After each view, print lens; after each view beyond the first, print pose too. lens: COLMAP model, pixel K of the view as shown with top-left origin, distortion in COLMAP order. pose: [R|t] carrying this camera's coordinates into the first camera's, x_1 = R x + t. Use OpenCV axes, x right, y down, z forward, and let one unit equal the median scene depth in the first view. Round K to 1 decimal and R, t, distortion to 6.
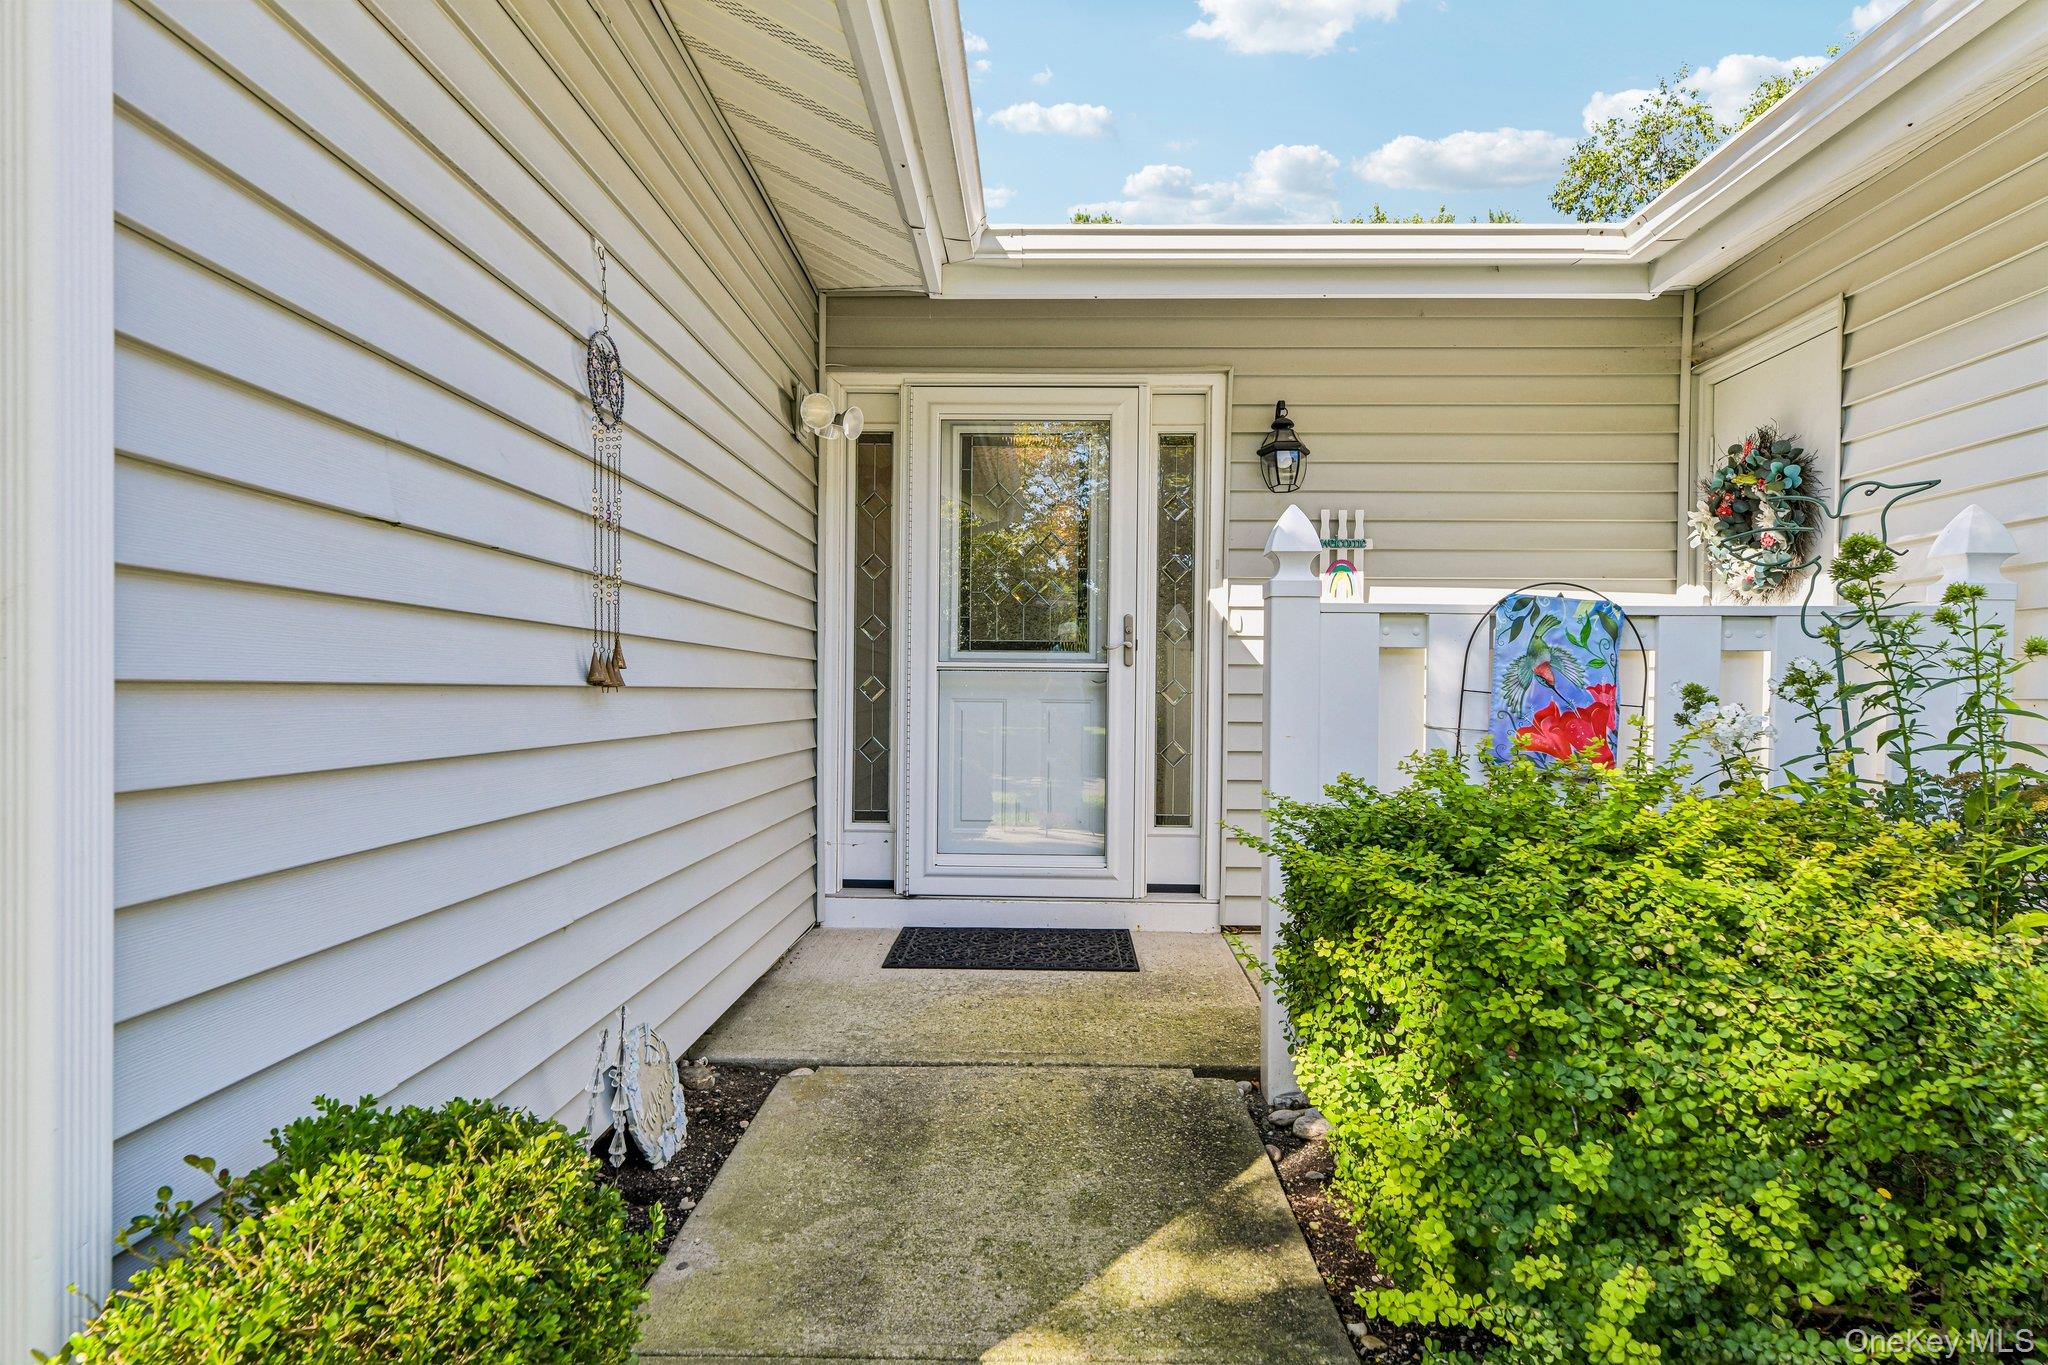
lens RADIAL K [[1177.6, 0, 1024.3], [0, 1177.6, 693.6], [0, 0, 1]] dist [0.010531, 0.000840]
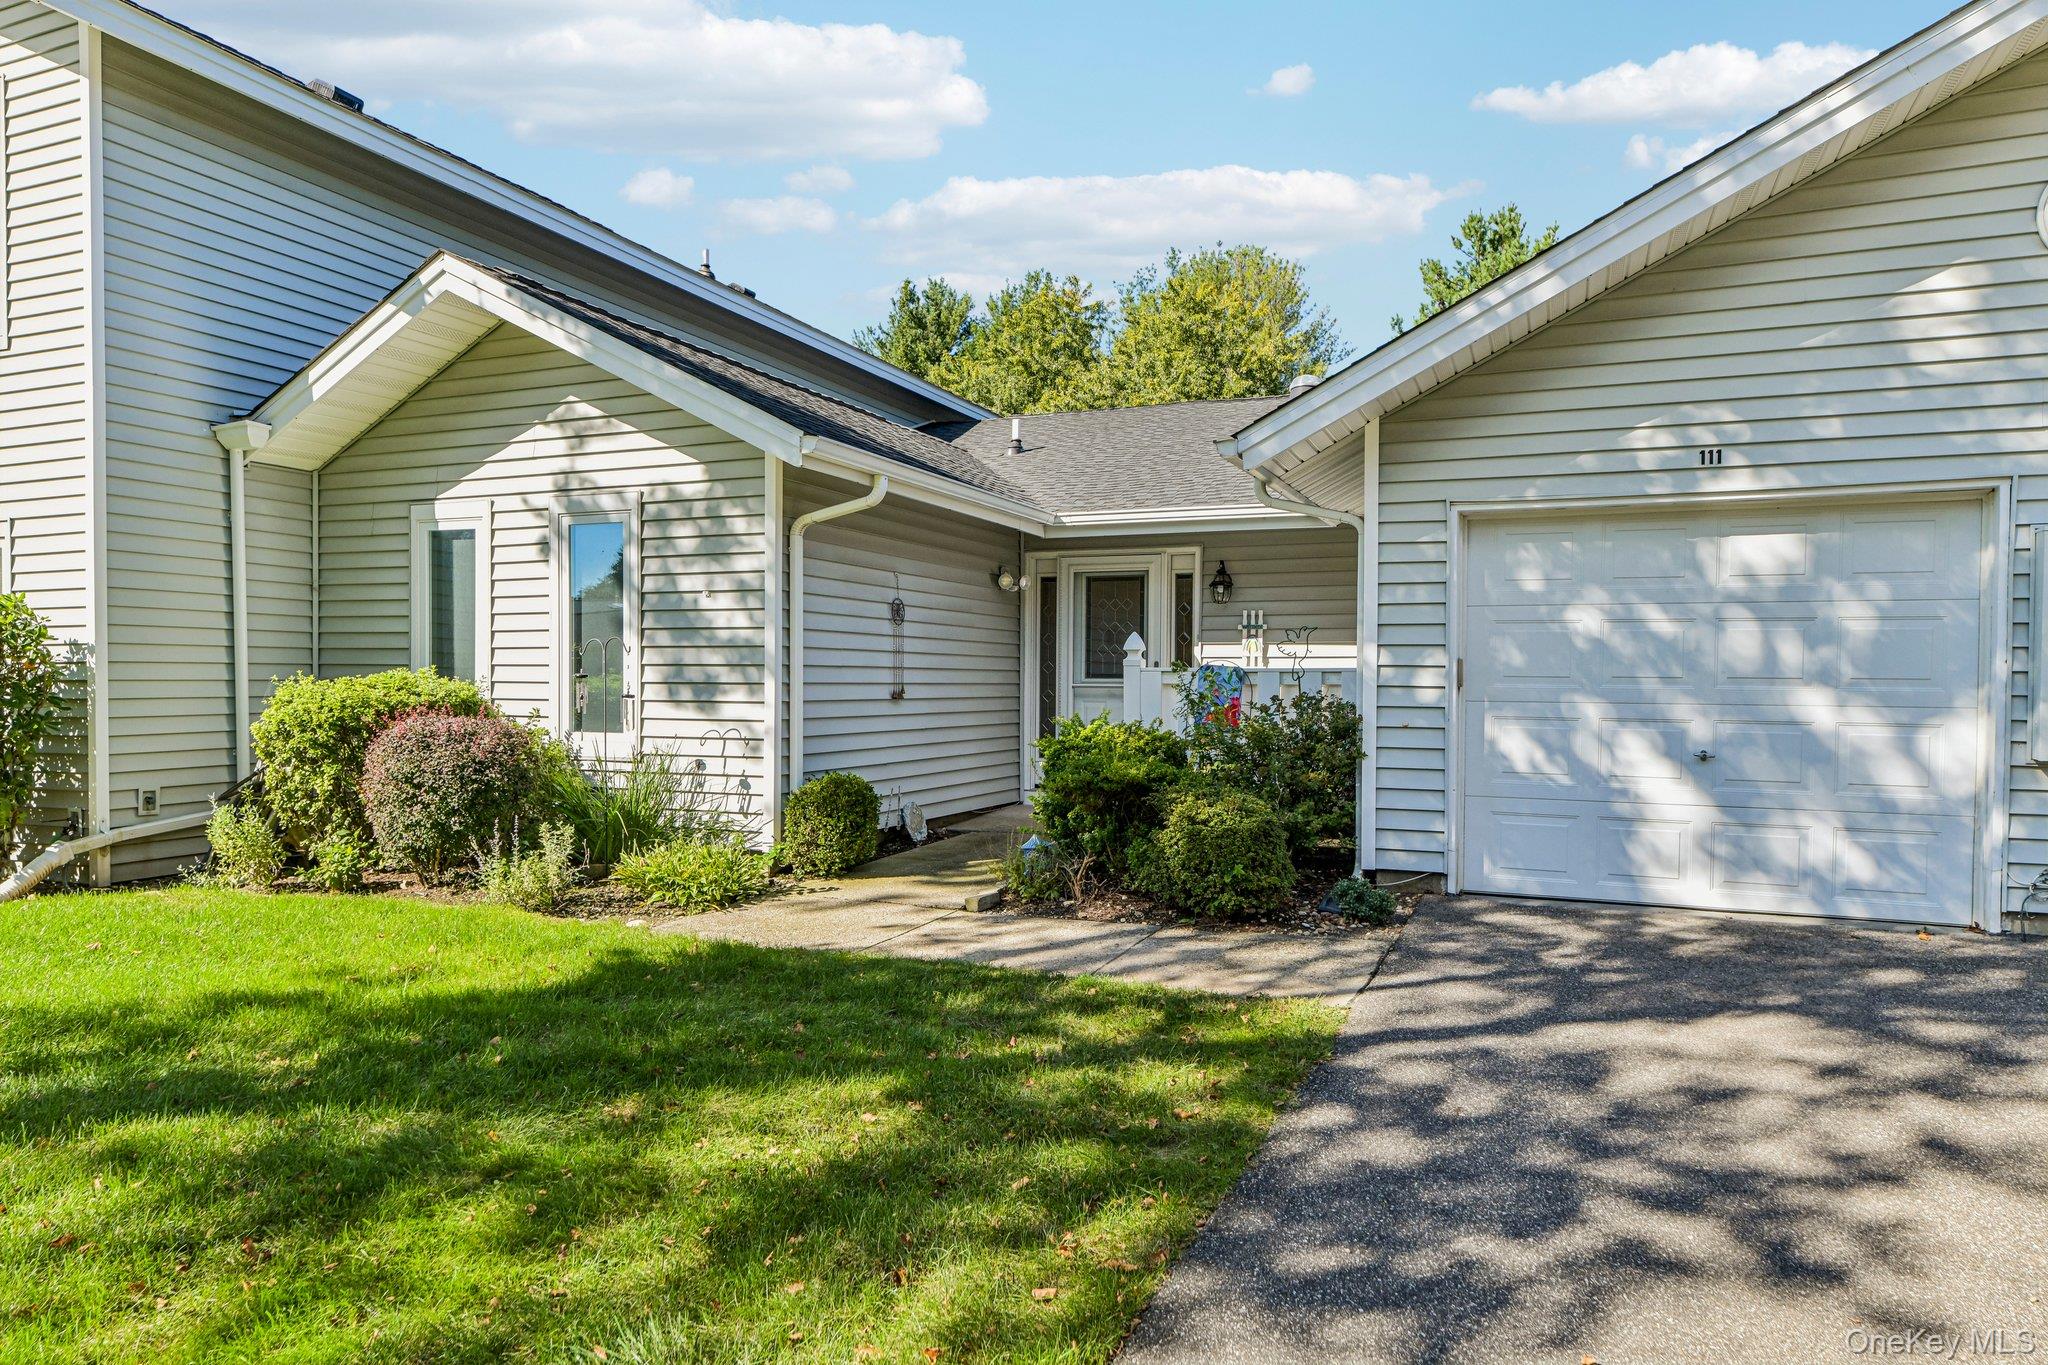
lens RADIAL K [[1302.6, 0, 1039.6], [0, 1302.6, 698.3], [0, 0, 1]] dist [0.010919, 0.002442]
pose [[0.933689, 0.000802, -0.358085, 0.742713], [0.002221, 0.999965, 0.008031, -0.019732], [0.358079, -0.008294, 0.933654, -1.285998]]
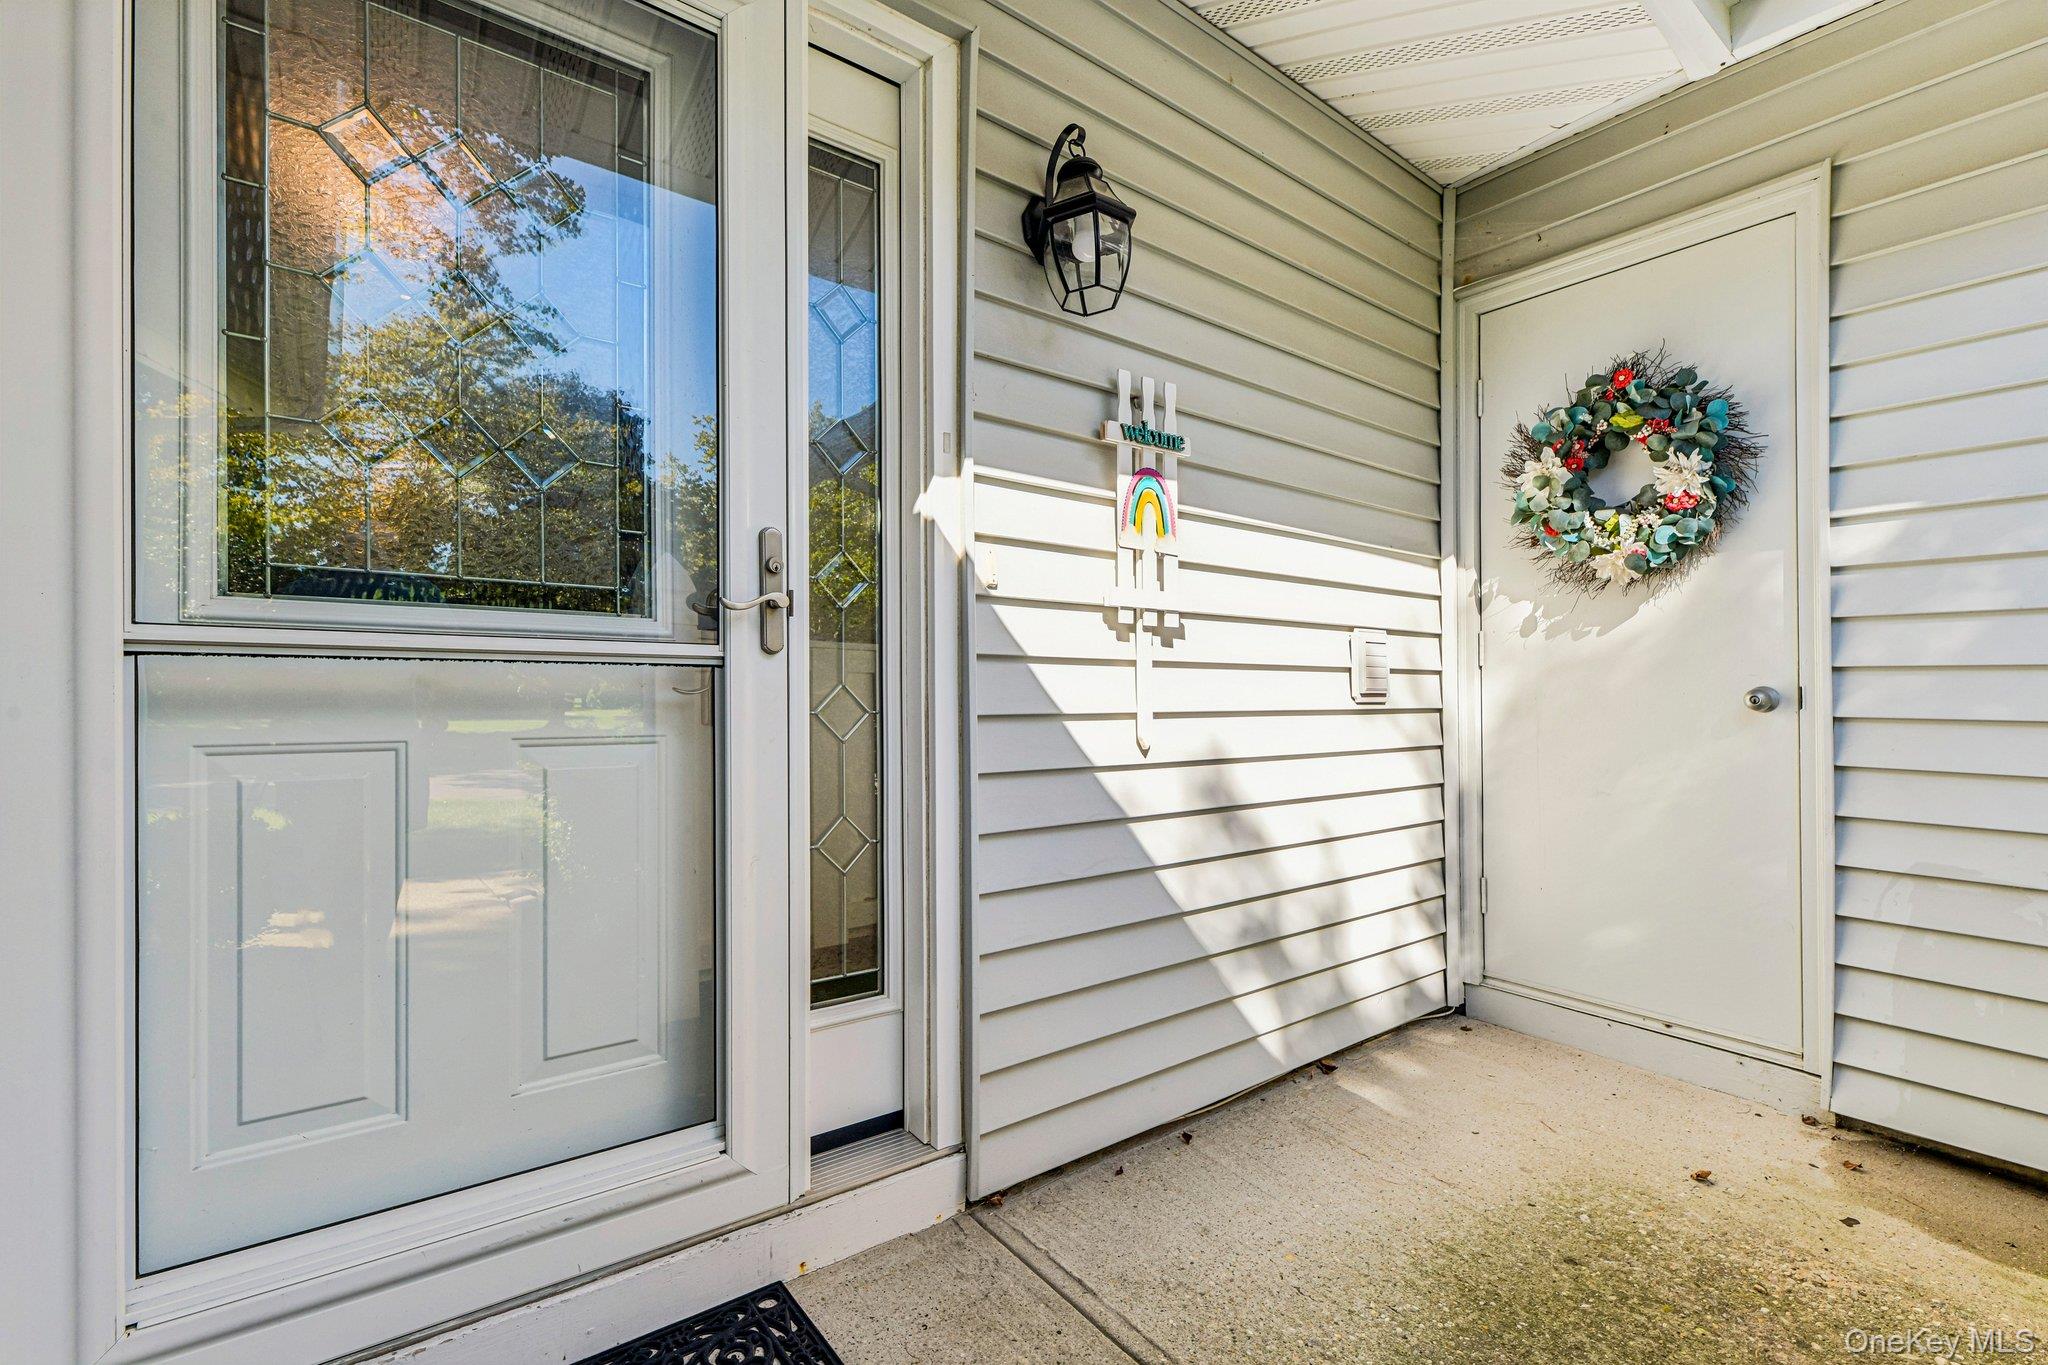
lens RADIAL K [[946.5, 0, 1060.8], [0, 946.5, 712.7], [0, 0, 1]] dist [0.003630, -0.002452]
pose [[0.768250, -0.018884, 0.639871, -0.047423], [0.006785, 0.999749, 0.021359, -0.008496], [-0.640114, -0.012068, 0.768185, 0.684707]]
